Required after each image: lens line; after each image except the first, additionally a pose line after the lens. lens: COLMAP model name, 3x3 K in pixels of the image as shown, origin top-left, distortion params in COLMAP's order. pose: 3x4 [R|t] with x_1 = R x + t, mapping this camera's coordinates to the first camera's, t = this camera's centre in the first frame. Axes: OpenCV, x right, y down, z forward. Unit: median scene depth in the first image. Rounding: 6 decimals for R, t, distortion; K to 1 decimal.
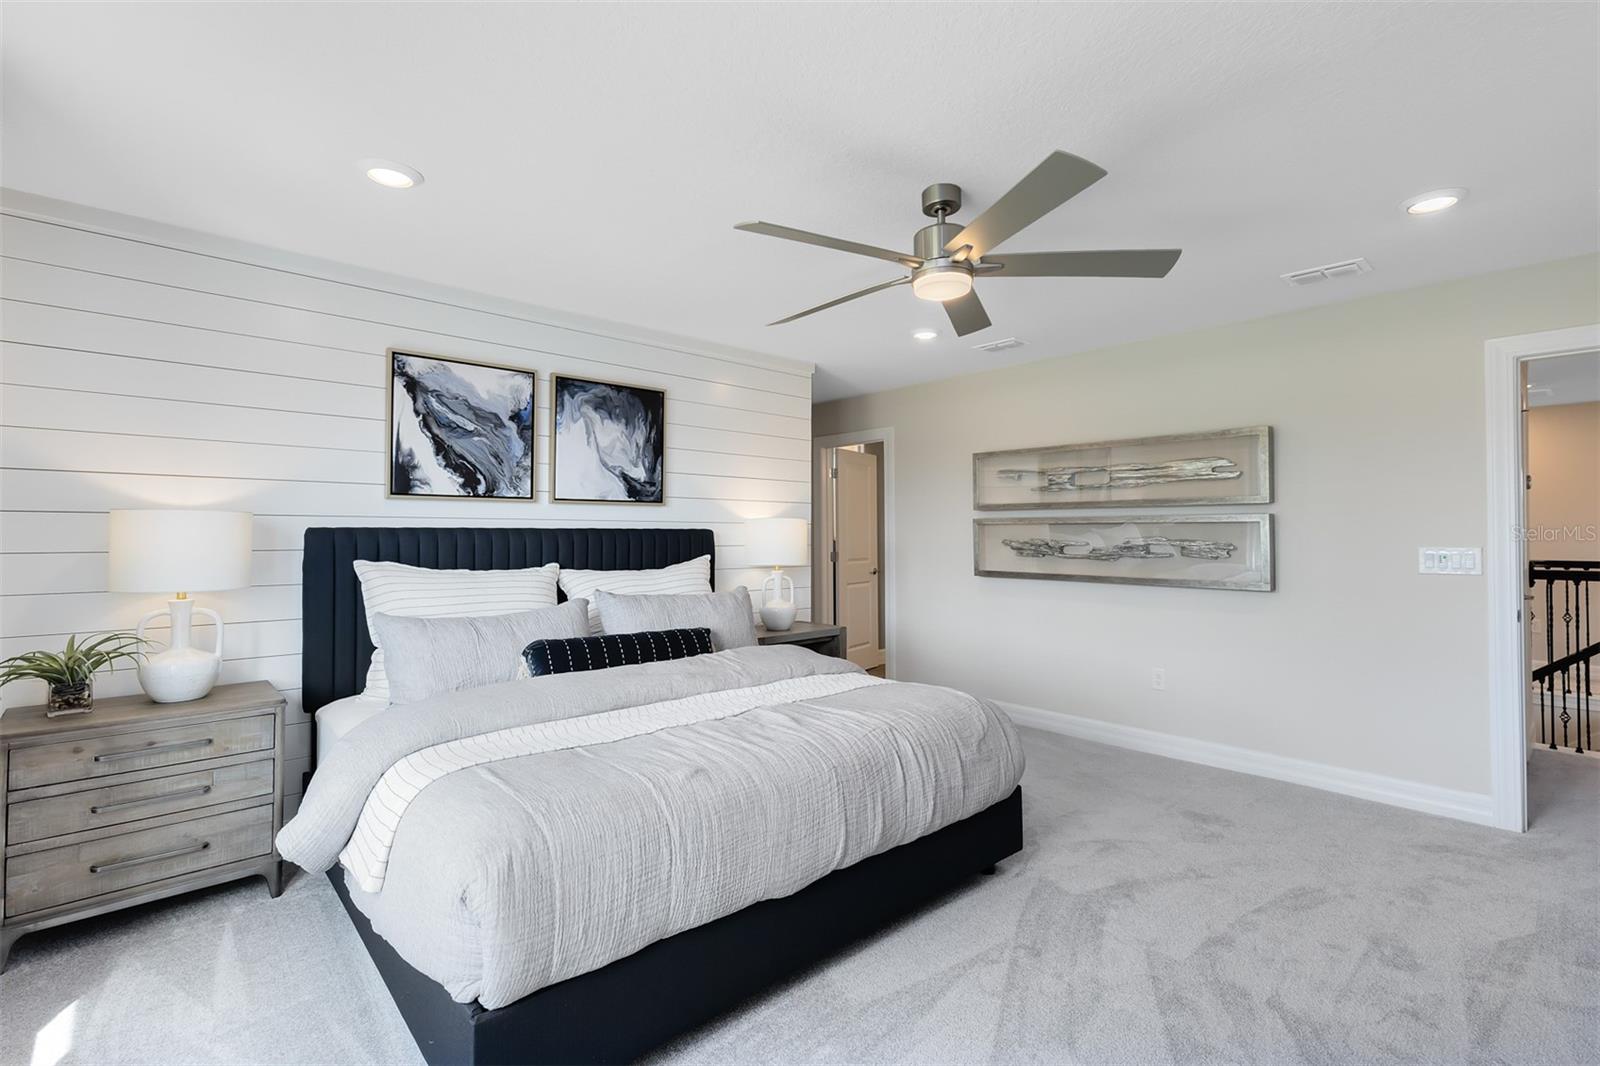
lens RADIAL K [[724.0, 0, 806.4], [0, 724.0, 534.5], [0, 0, 1]] dist [0.003365, 0.000331]
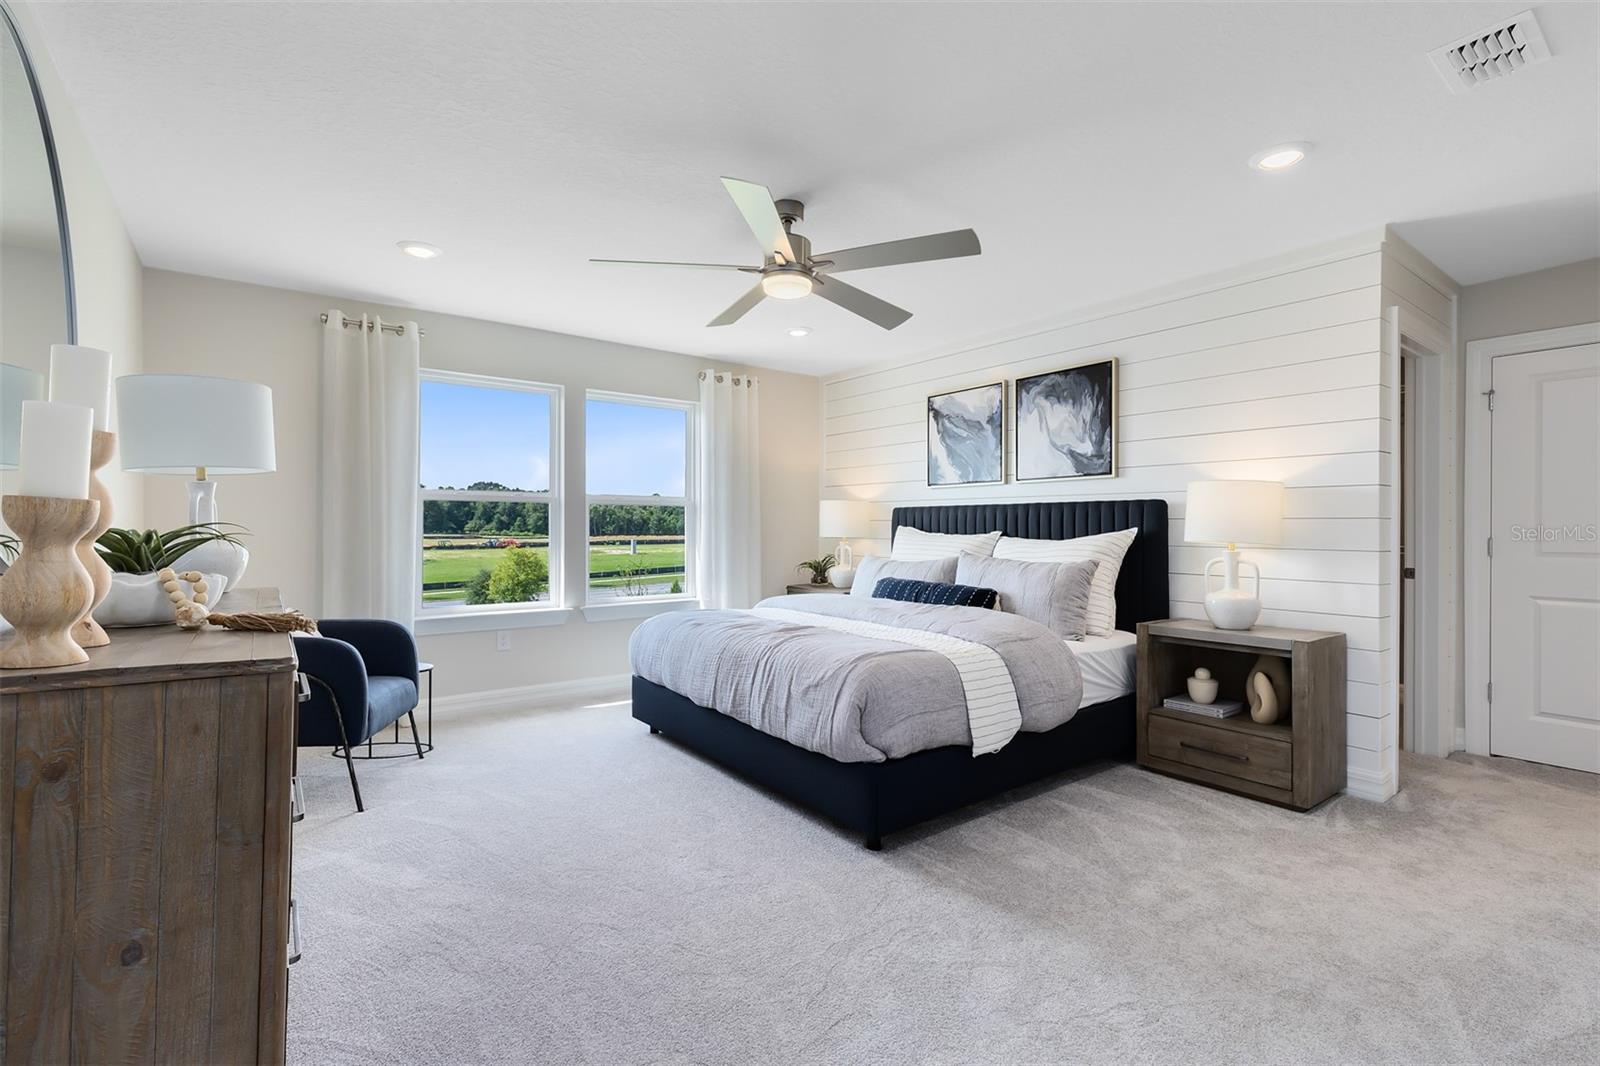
lens RADIAL K [[724.0, 0, 806.4], [0, 724.0, 534.5], [0, 0, 1]] dist [0.003365, 0.000331]
pose [[-0.093417, 0.005224, -0.995613, 0.865423], [-0.007540, 0.999954, 0.005954, 0.036899], [0.995599, 0.008063, -0.093373, 0.726022]]
